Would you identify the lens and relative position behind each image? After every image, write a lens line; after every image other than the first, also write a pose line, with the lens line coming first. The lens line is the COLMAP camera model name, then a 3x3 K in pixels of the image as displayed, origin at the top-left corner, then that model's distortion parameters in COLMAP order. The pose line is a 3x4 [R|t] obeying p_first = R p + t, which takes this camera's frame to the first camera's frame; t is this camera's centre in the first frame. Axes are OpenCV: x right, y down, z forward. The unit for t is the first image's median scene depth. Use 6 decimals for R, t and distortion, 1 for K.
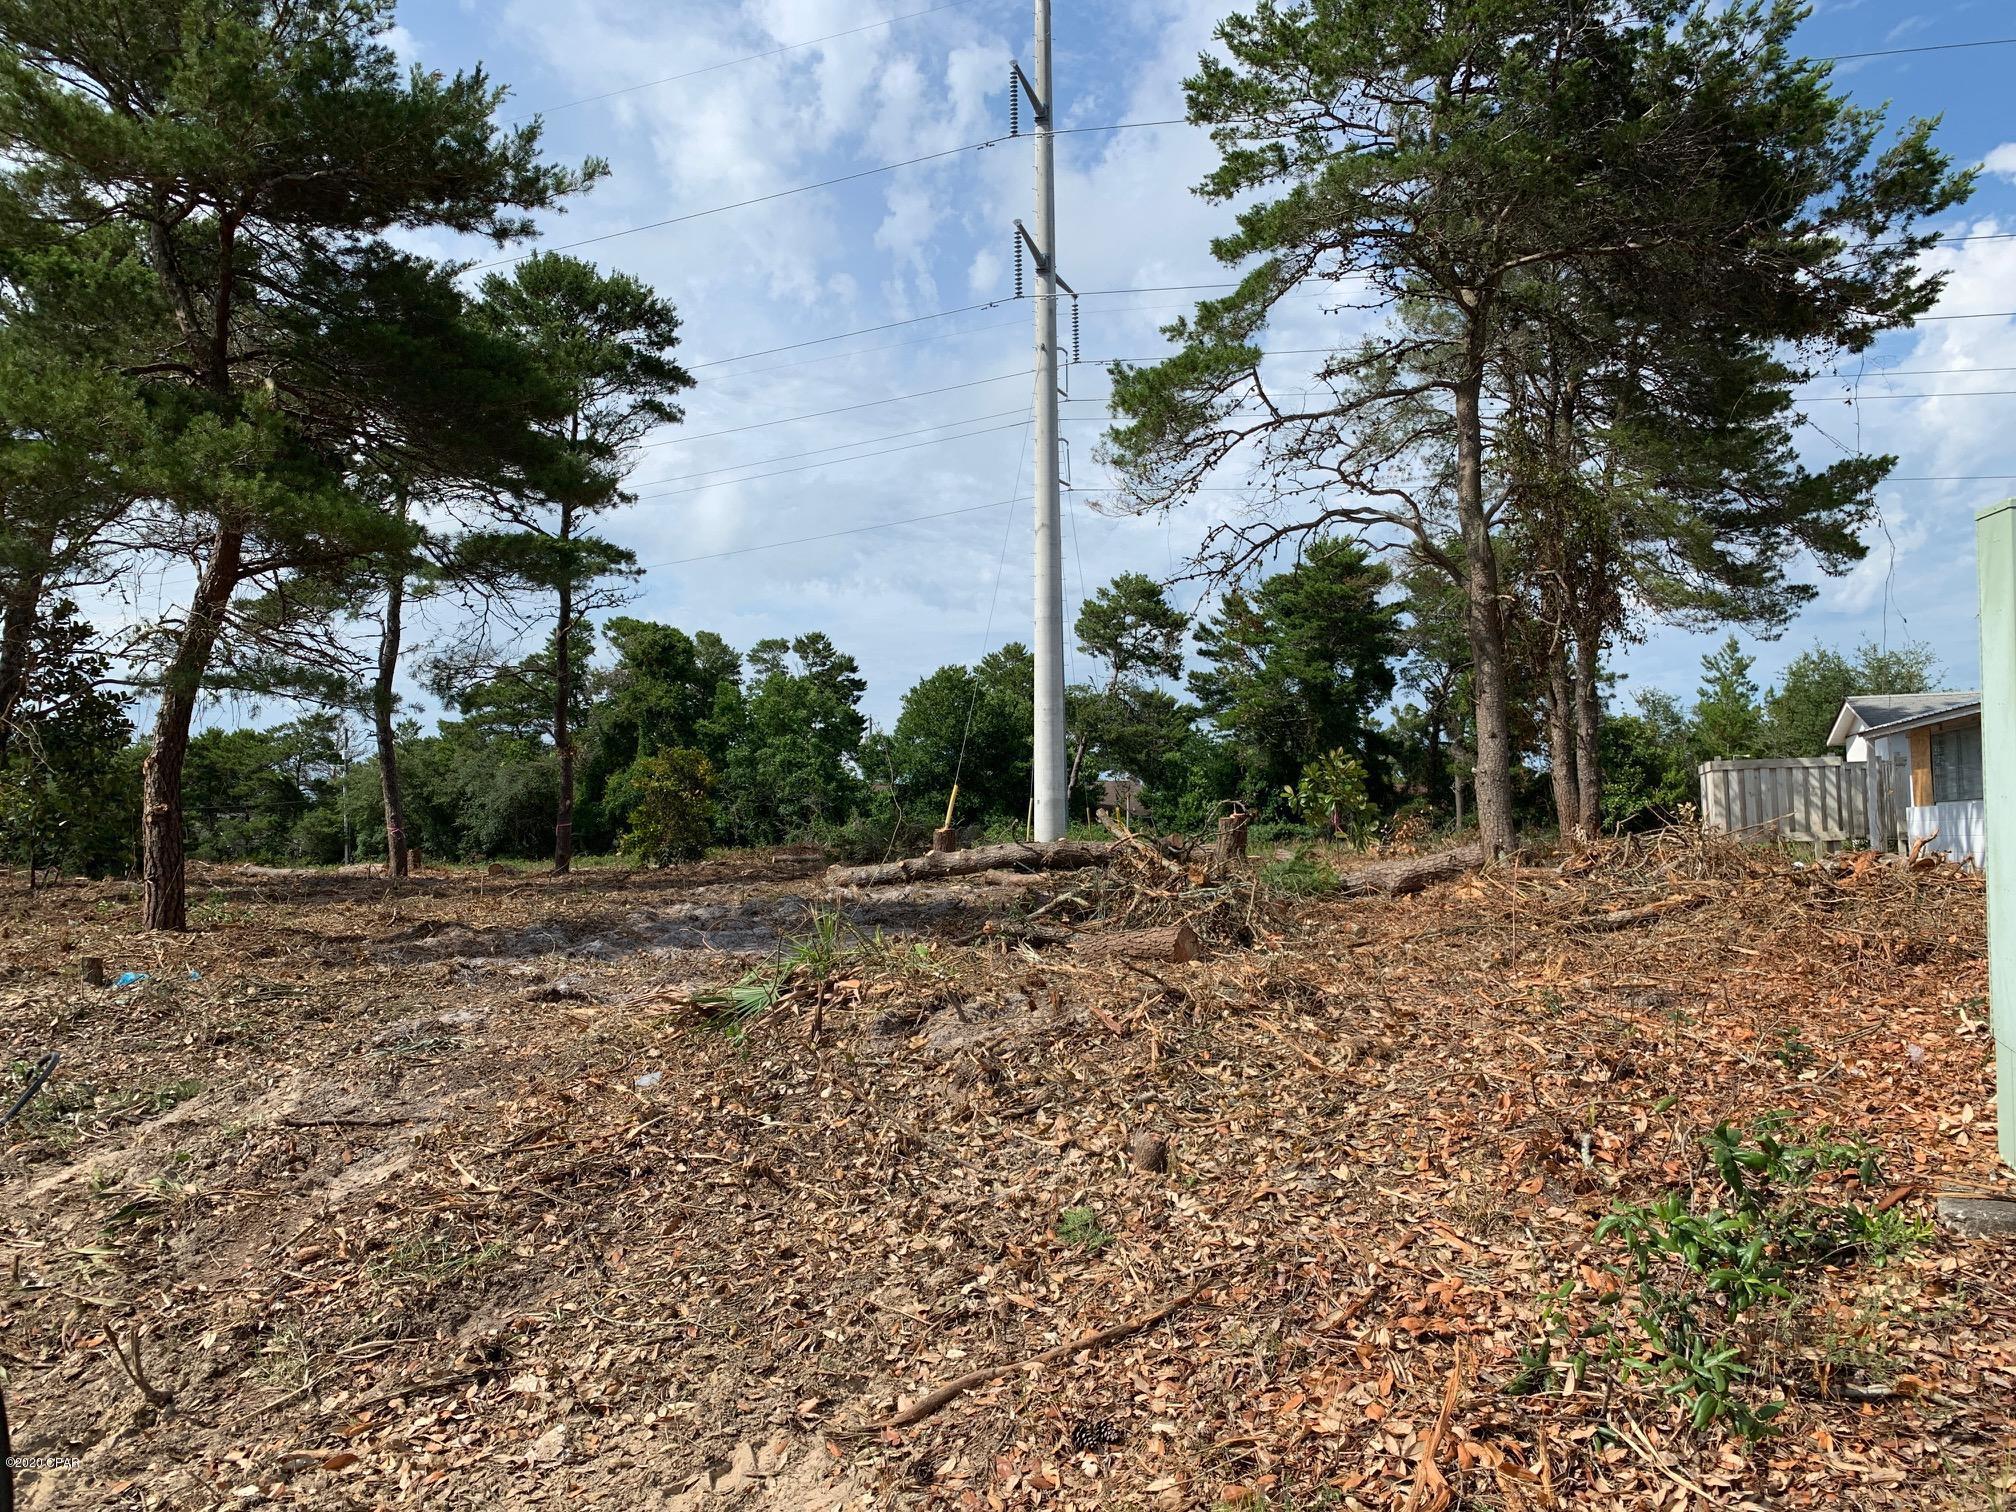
lens RADIAL K [[1517.8, 0, 1011.3], [0, 1517.8, 751.3], [0, 0, 1]] dist [0.009114, -0.005707]
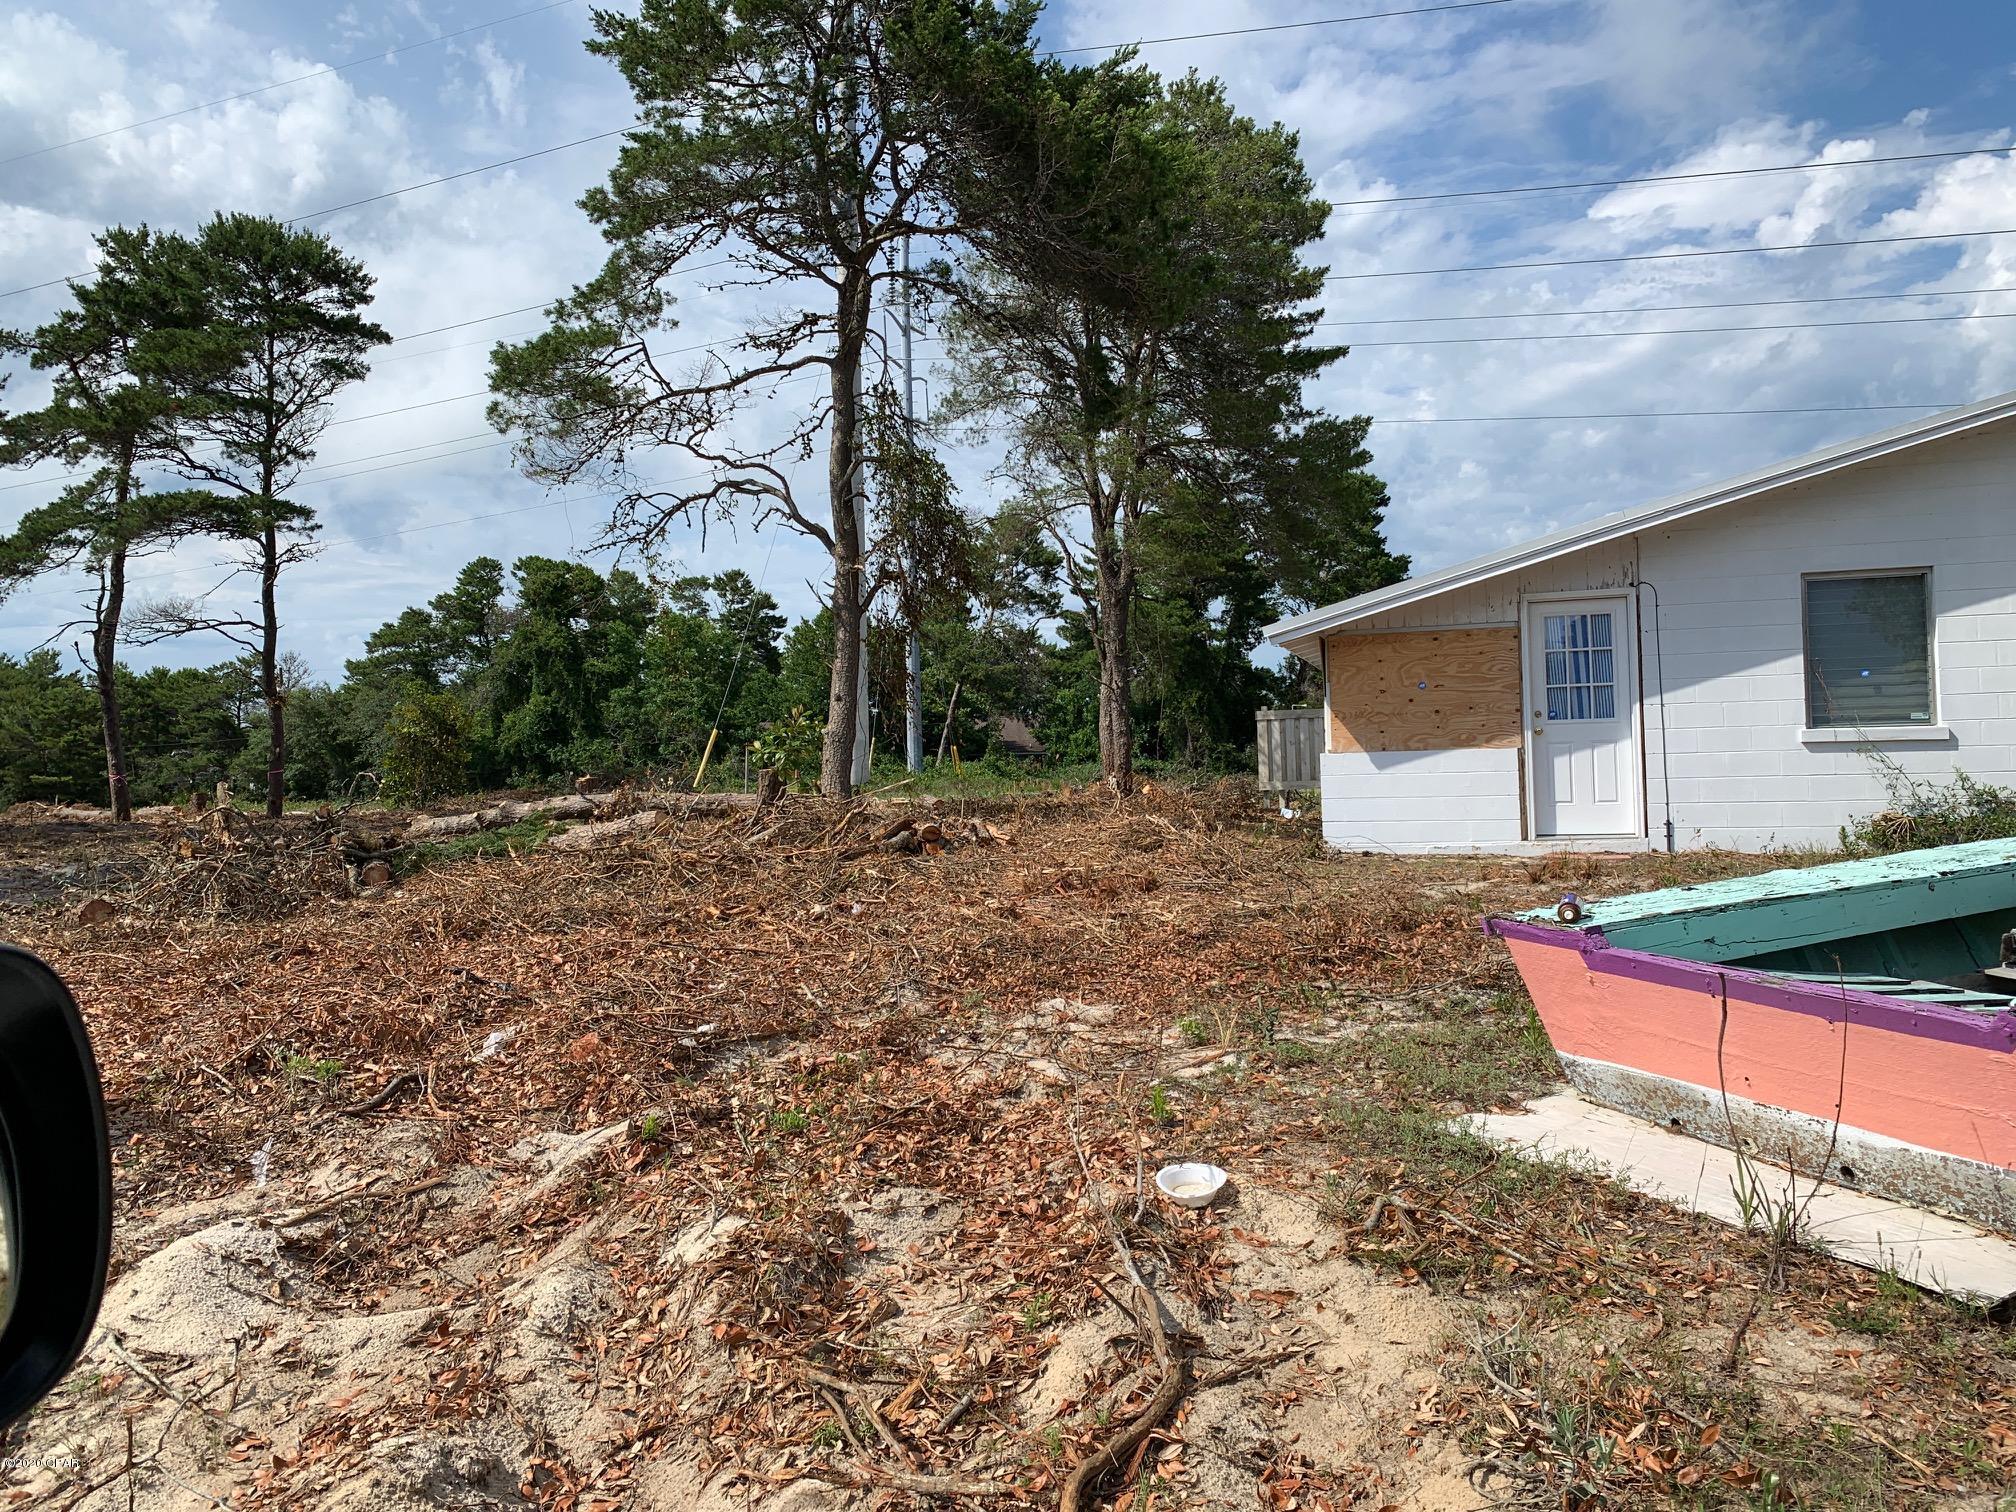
lens RADIAL K [[1517.8, 0, 1004.0], [0, 1517.8, 763.9], [0, 0, 1]] dist [0.009114, -0.005707]
pose [[0.999507, -0.002268, -0.031317, 0.109490], [0.003967, 0.998518, 0.054279, -0.004966], [0.031148, -0.054376, 0.998035, -0.012670]]
